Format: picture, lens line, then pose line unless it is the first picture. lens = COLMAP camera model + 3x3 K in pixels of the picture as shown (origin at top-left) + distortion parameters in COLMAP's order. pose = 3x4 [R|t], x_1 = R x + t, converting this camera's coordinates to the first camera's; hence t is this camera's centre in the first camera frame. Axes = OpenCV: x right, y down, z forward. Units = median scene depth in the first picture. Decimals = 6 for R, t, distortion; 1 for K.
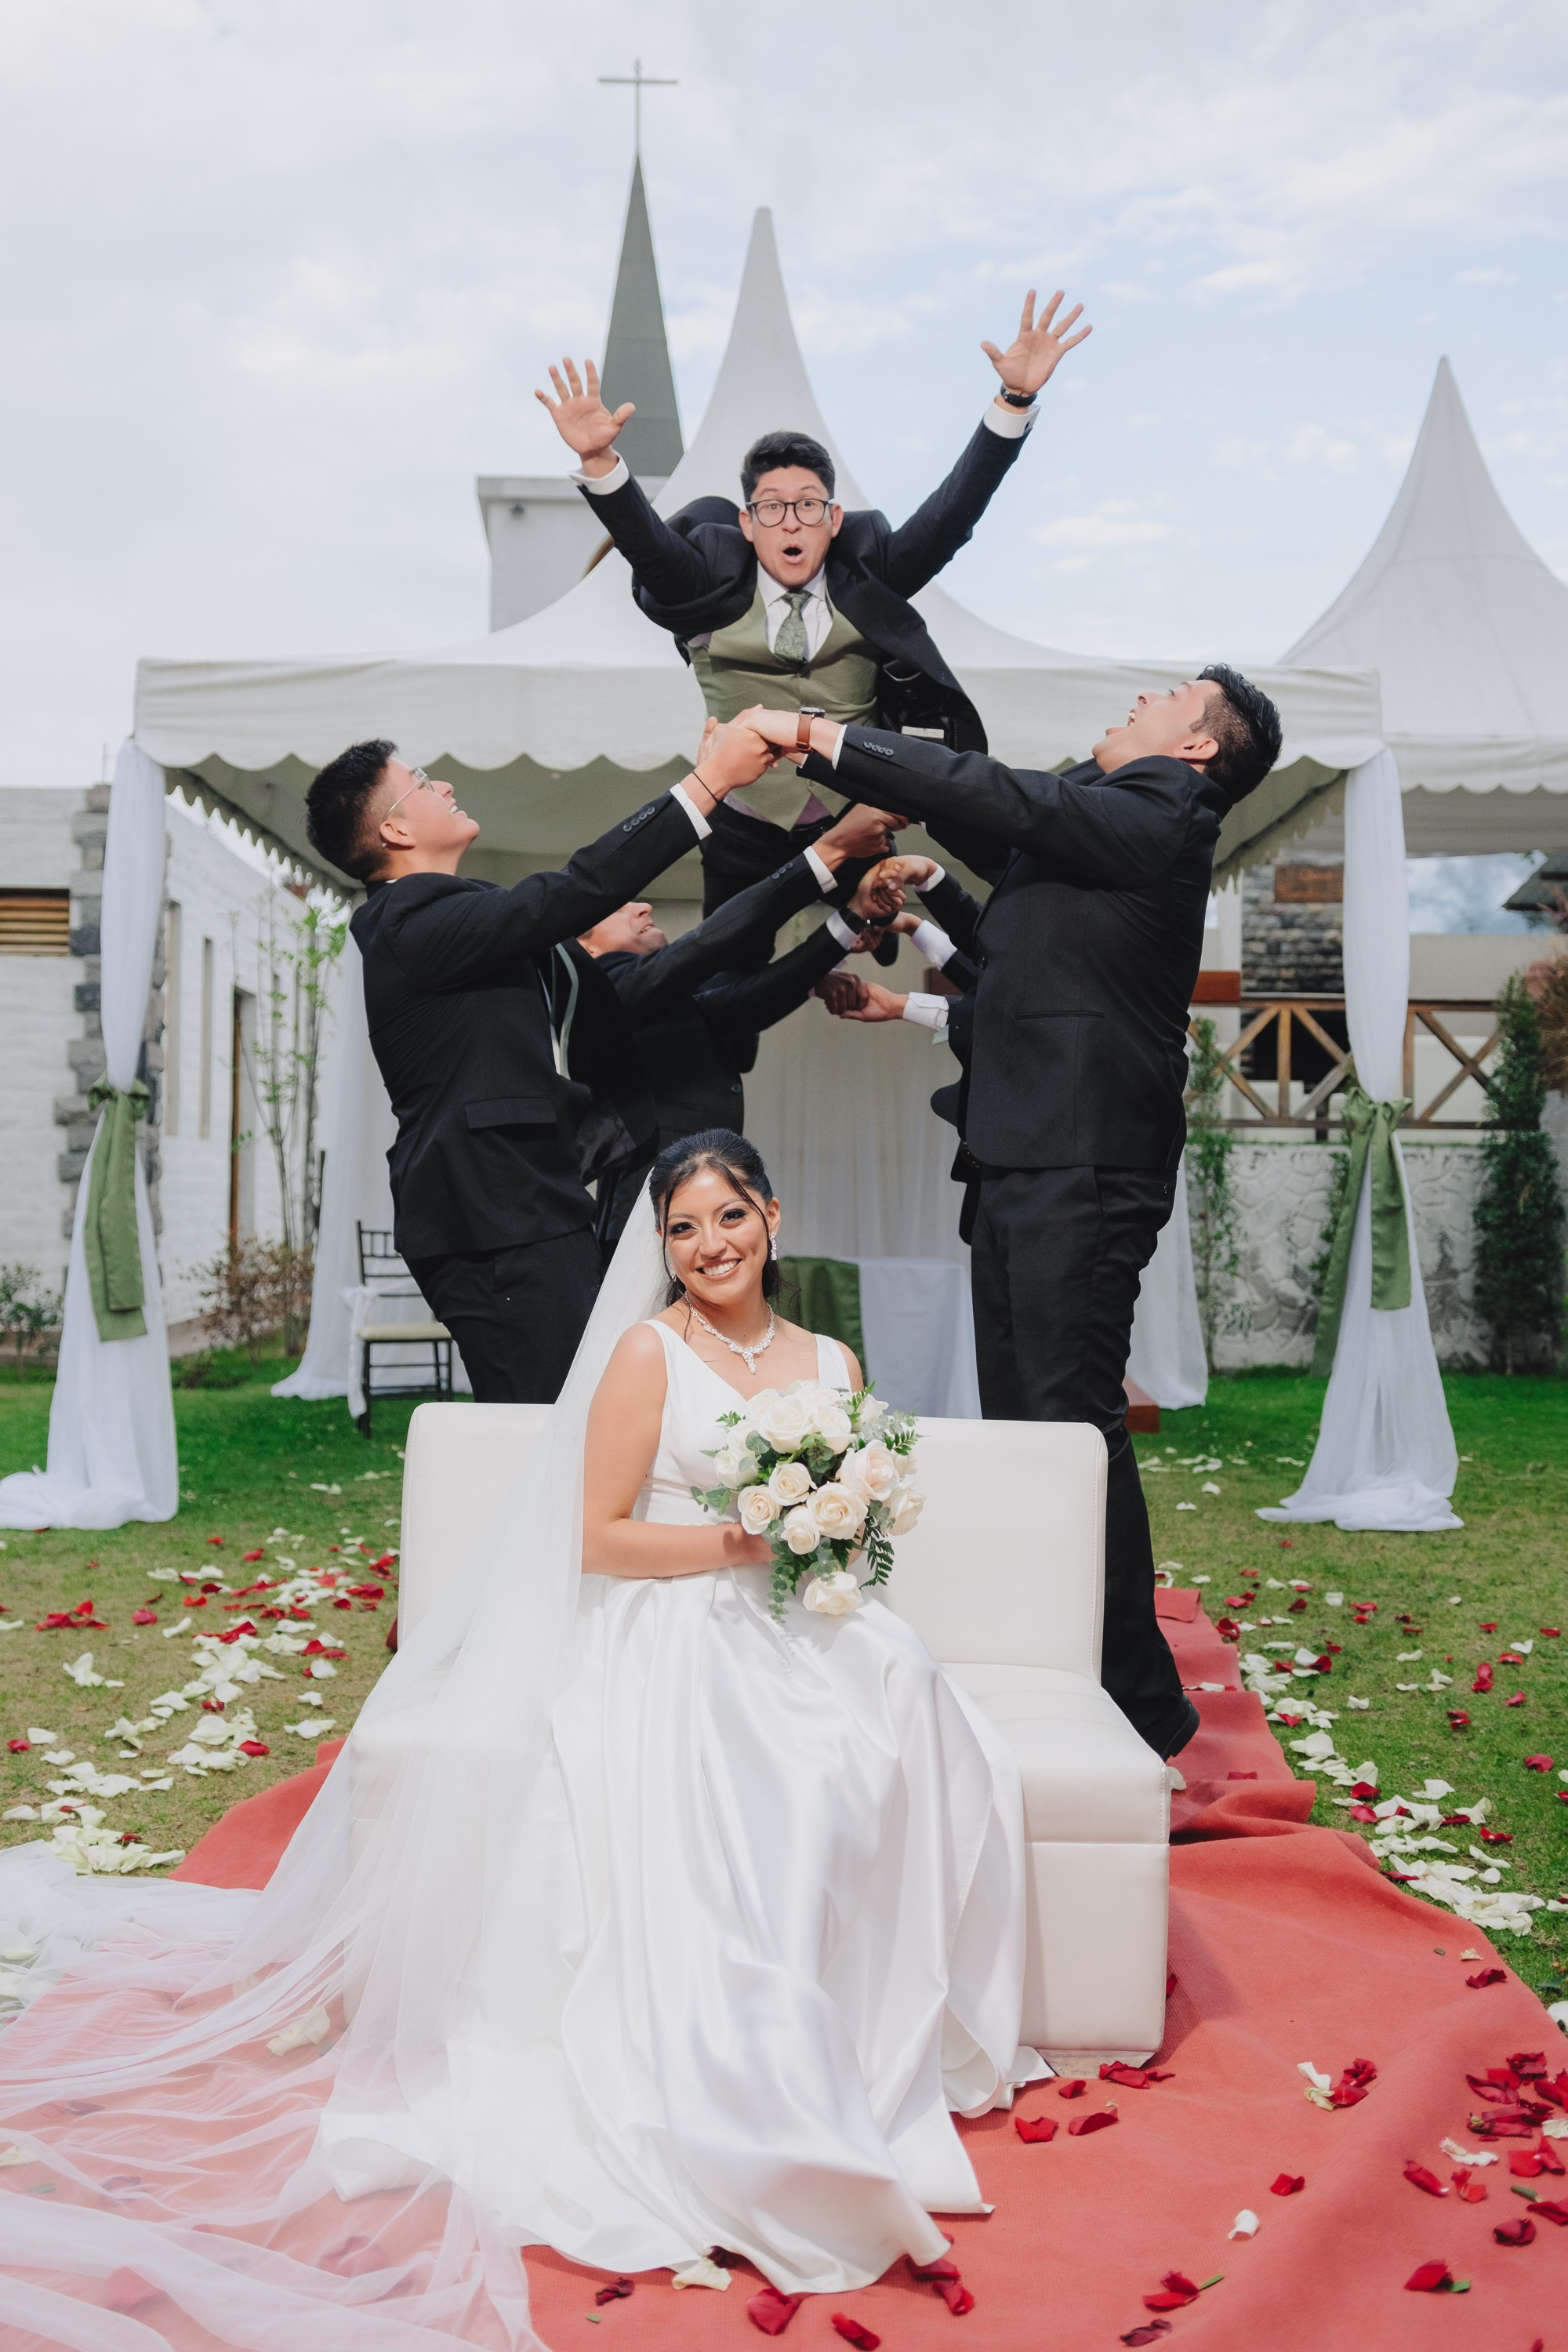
lens RADIAL K [[2367.1, 0, 784.0], [0, 2367.1, 1176.0], [0, 0, 1]] dist [0.007815, -0.003584]
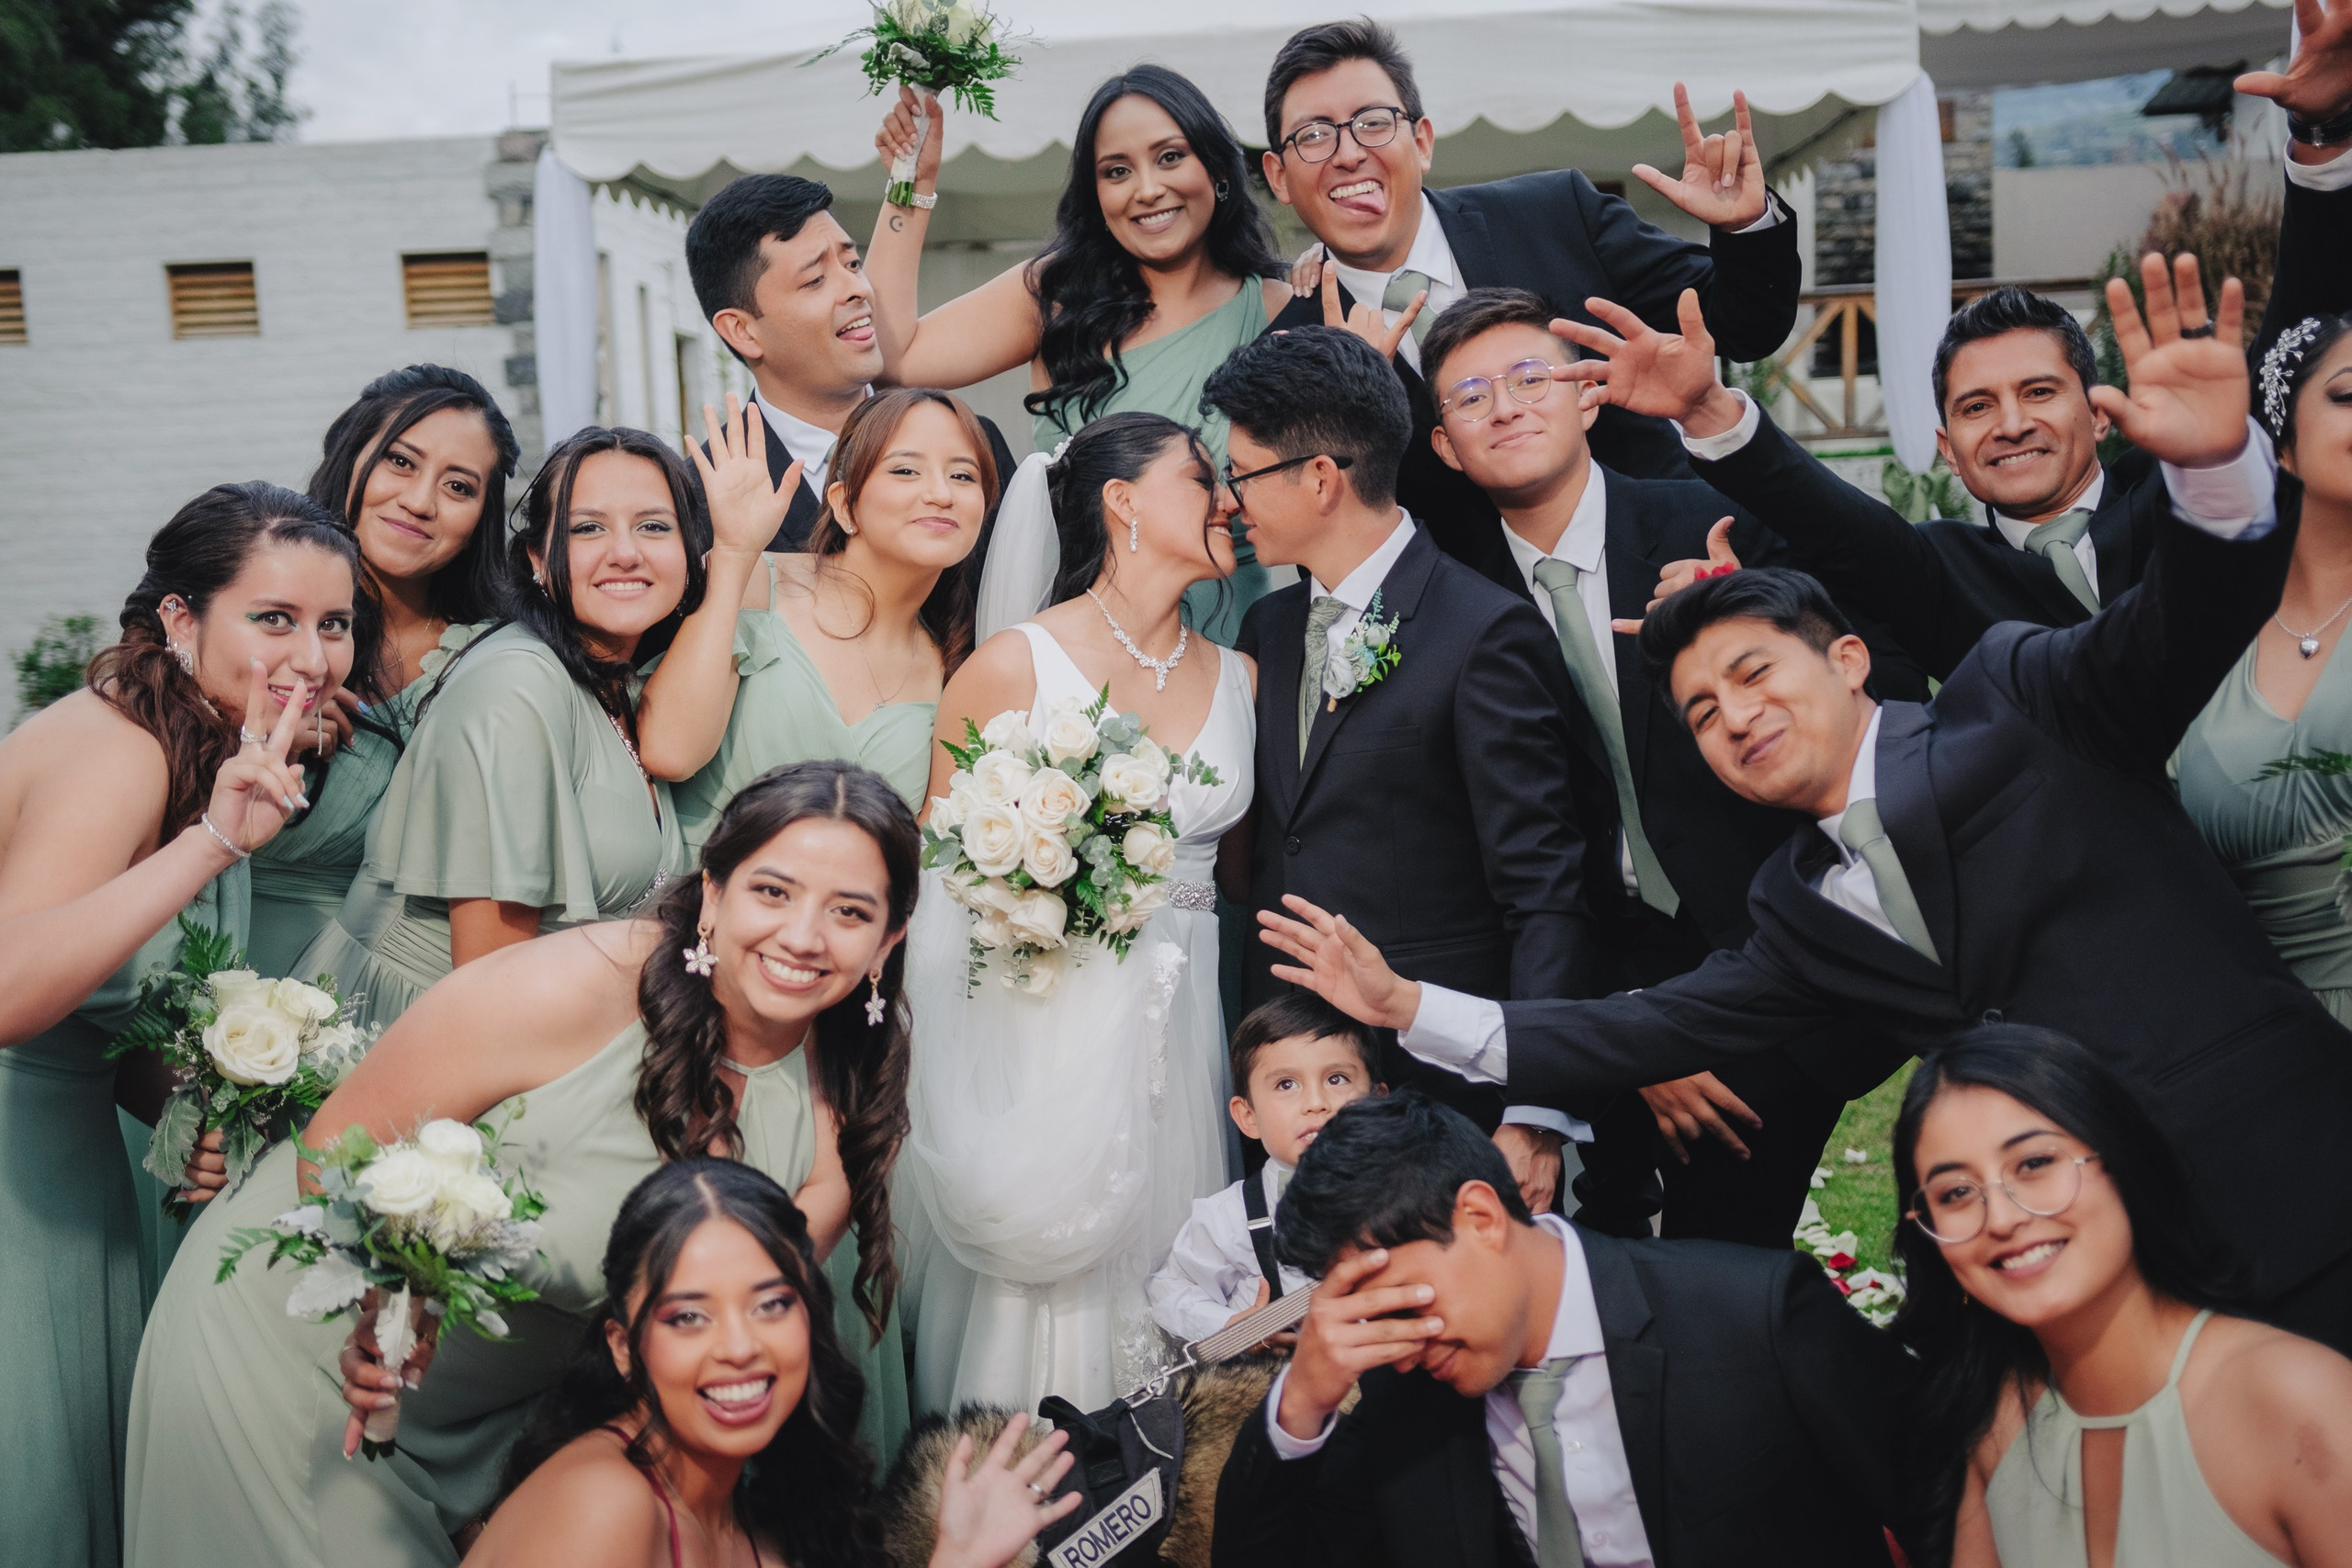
lens RADIAL K [[2847.6, 0, 1176.0], [0, 2847.6, 784.0], [0, 0, 1]] dist [0.069240, 0.015325]
pose [[0.997085, -0.042384, -0.063437, 0.022351], [0.051543, 0.987262, 0.150521, -0.071166], [0.056249, -0.153352, 0.986569, -0.100298]]
